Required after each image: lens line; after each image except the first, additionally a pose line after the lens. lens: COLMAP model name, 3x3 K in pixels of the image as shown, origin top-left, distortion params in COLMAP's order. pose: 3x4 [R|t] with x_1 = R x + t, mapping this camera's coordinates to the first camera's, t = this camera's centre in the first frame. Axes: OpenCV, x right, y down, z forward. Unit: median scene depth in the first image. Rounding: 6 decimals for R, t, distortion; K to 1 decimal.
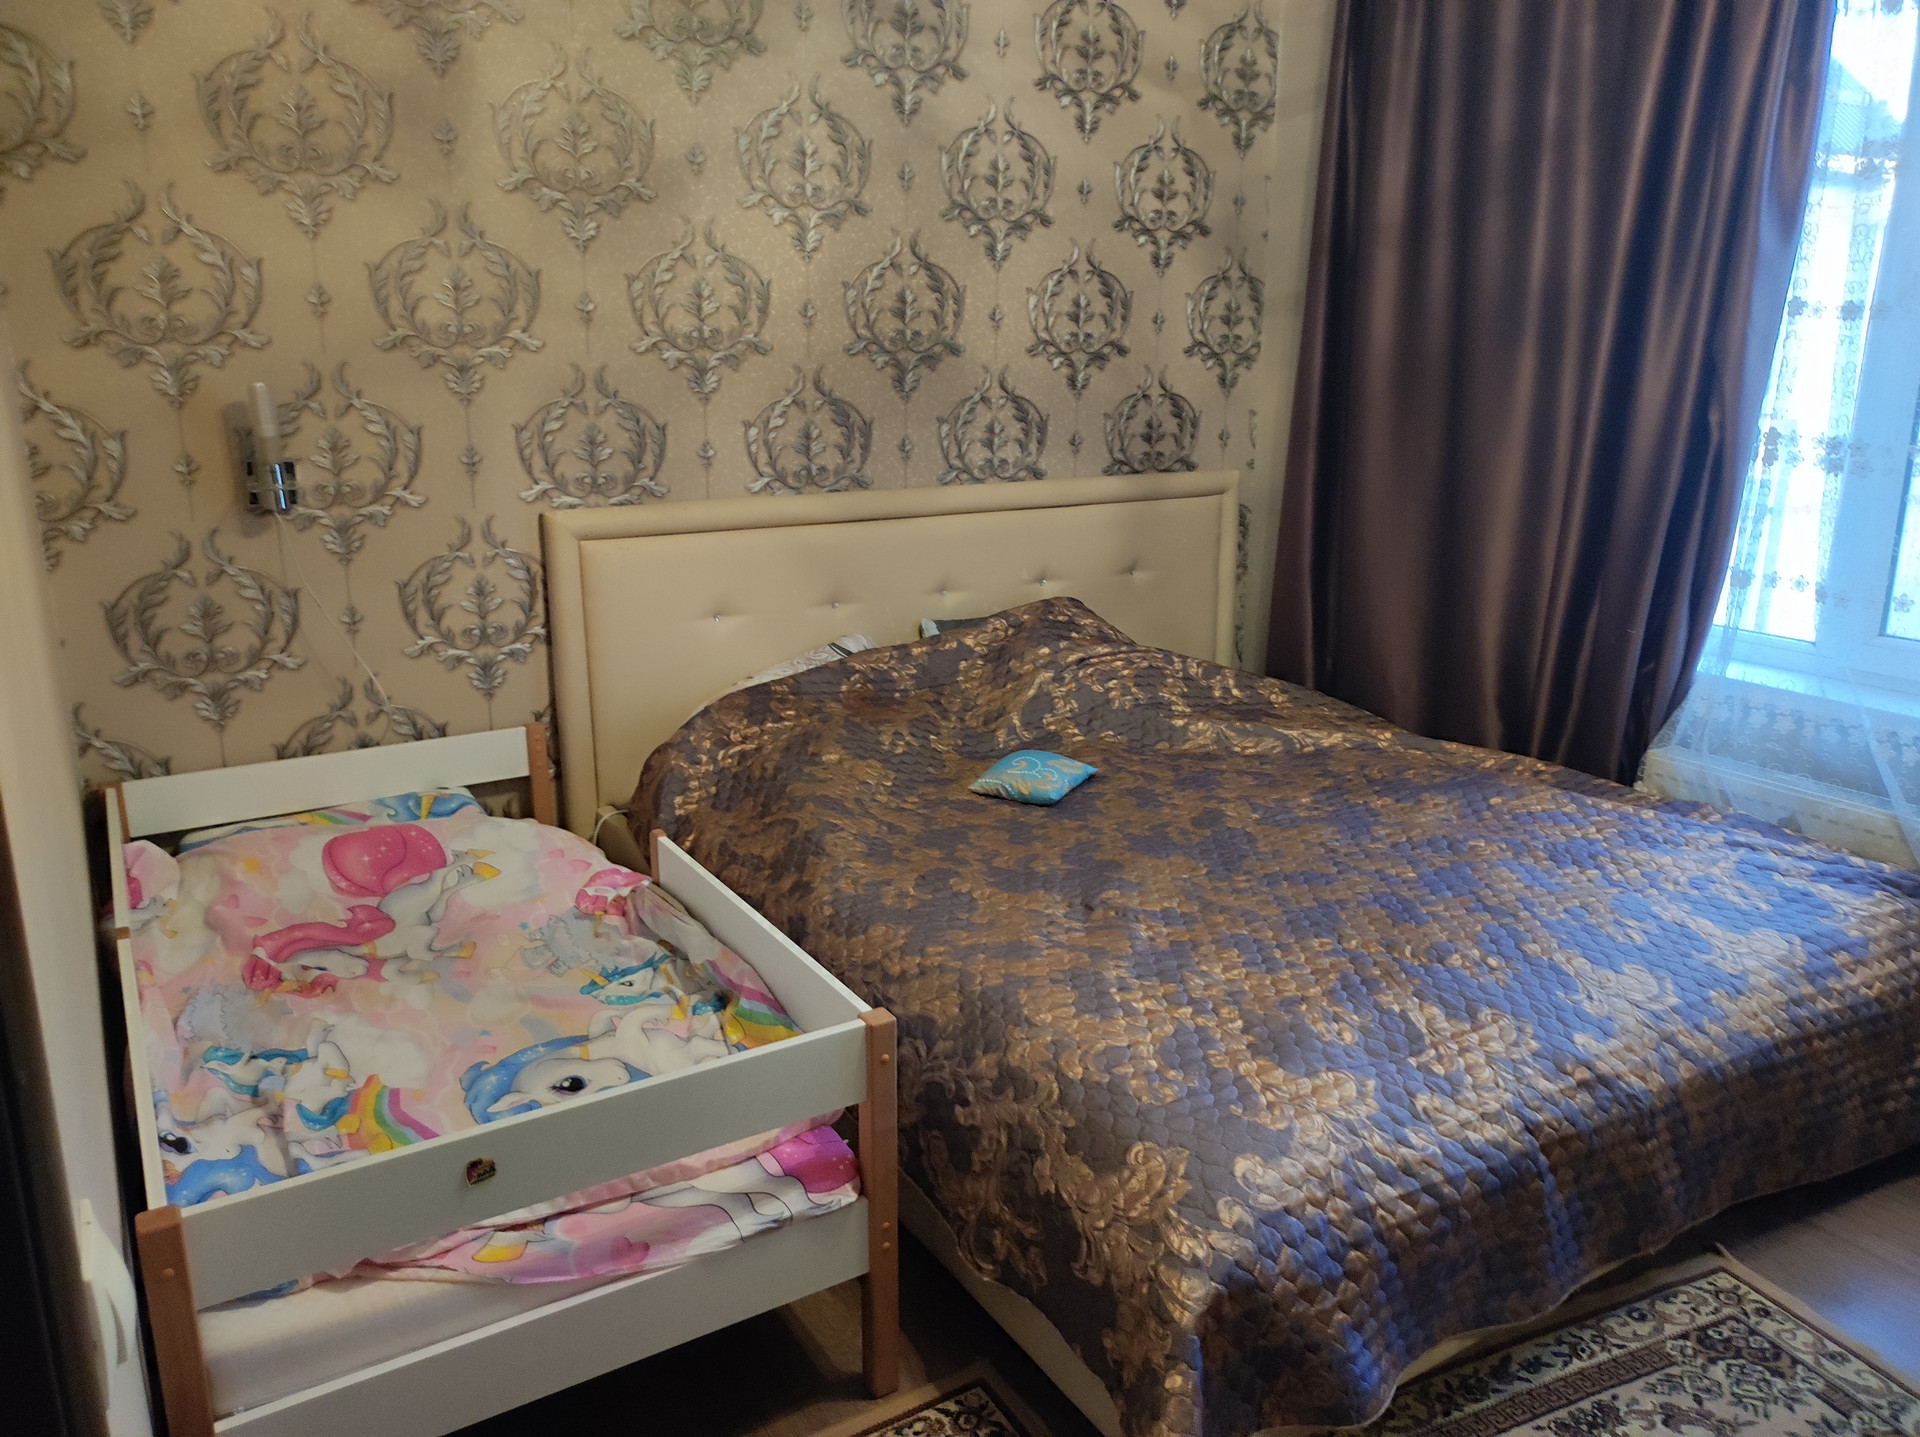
lens RADIAL K [[1413.6, 0, 961.3], [0, 1413.6, 712.0], [0, 0, 1]] dist [0.004675, -0.003923]
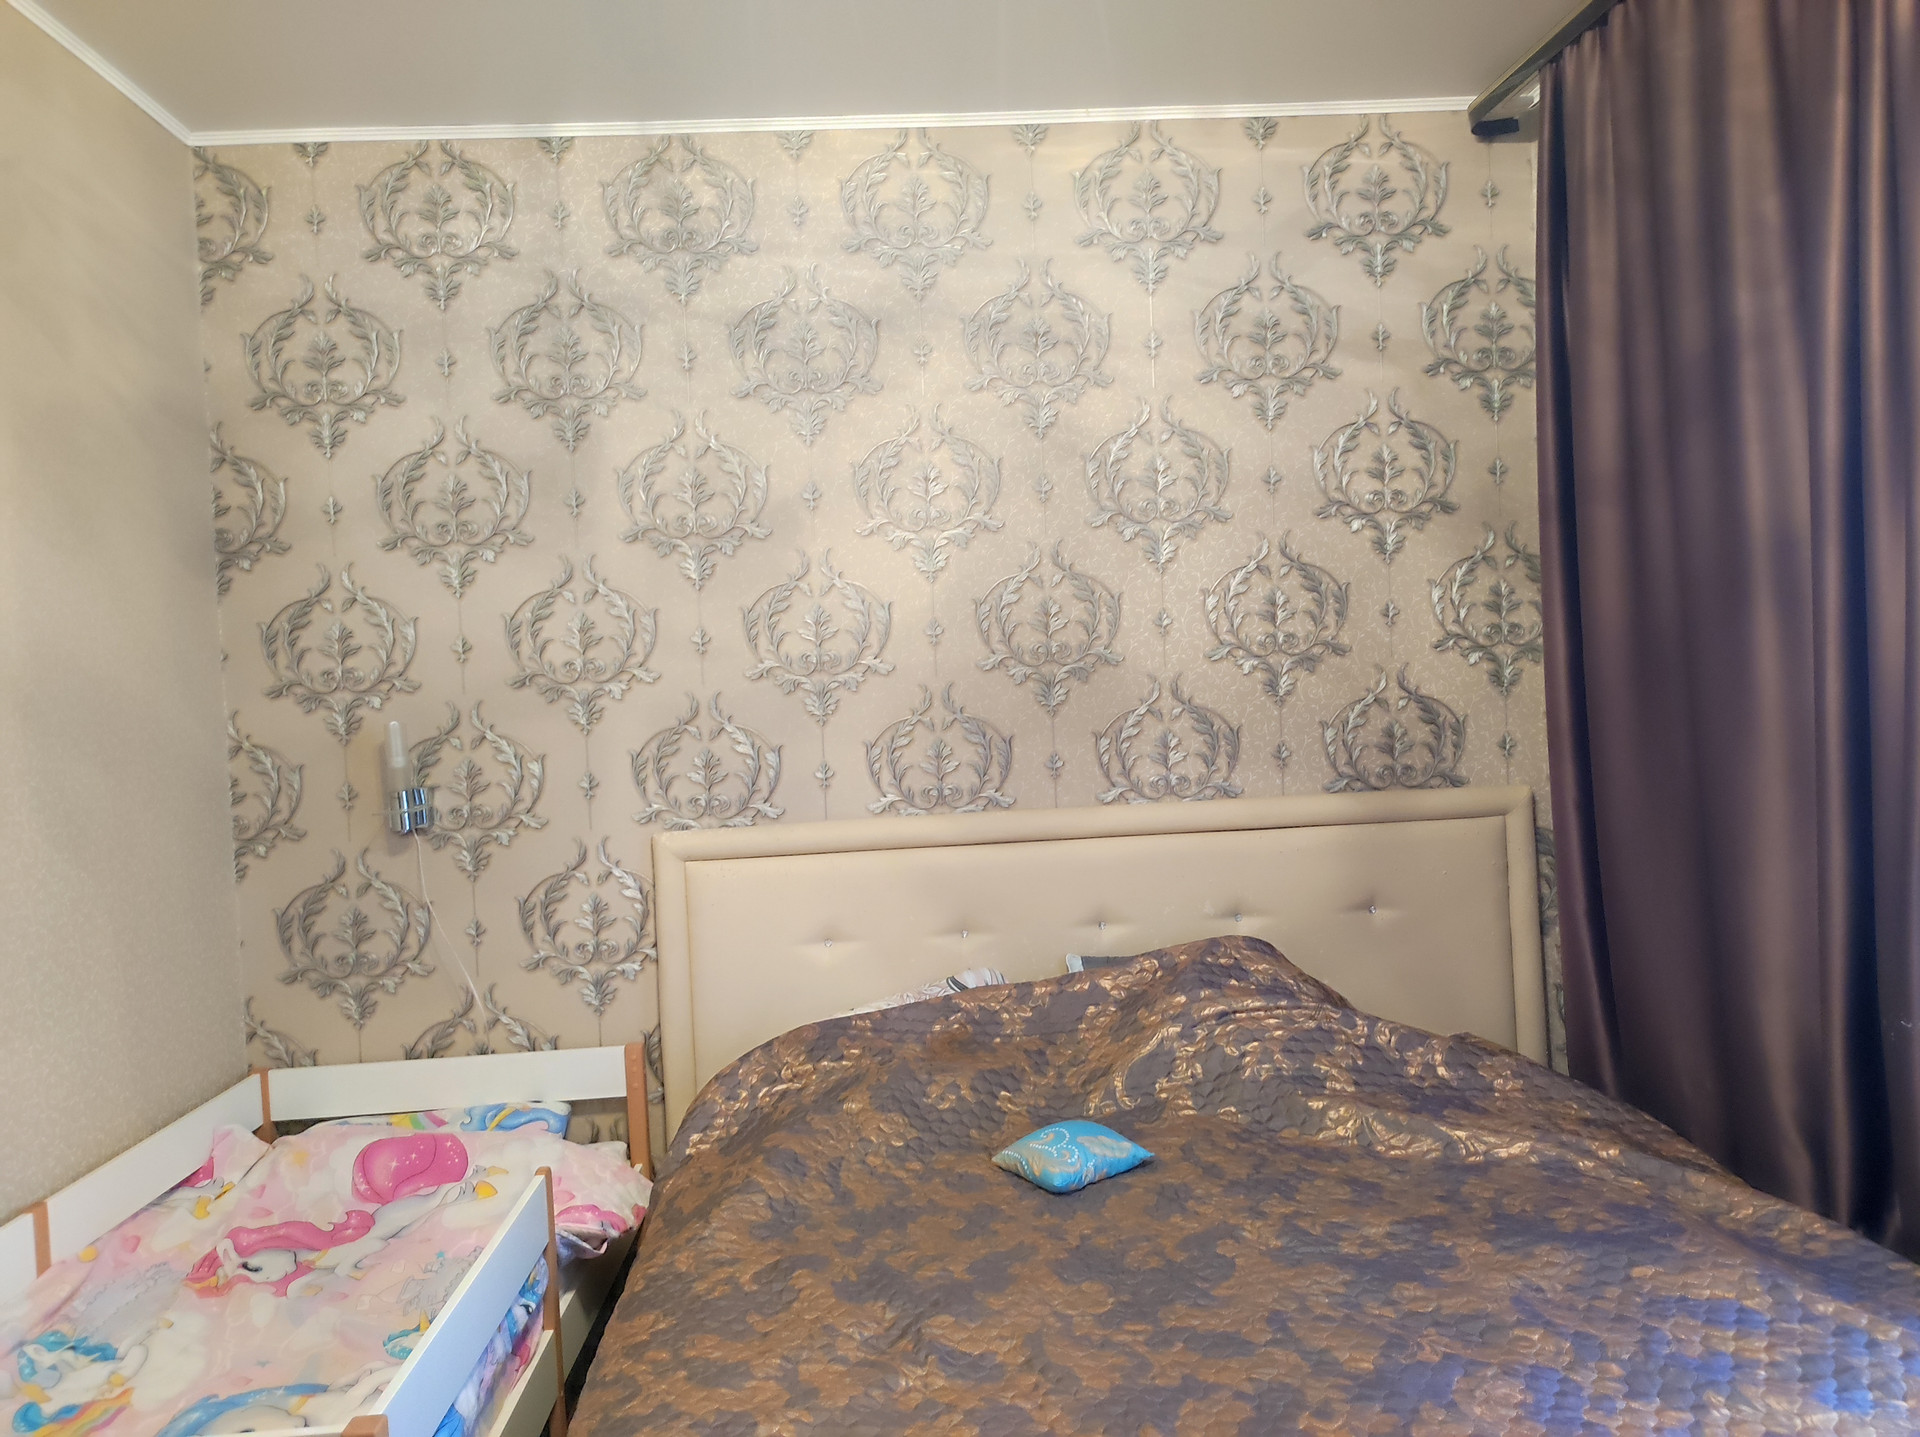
lens RADIAL K [[1378.5, 0, 960.0], [0, 1378.5, 718.5], [0, 0, 1]] dist [0.007884, -0.052595]
pose [[0.880569, -0.027046, -0.473145, 0.318495], [-0.069449, 0.980228, -0.185283, -0.043448], [0.468801, 0.196014, 0.861280, 0.179880]]
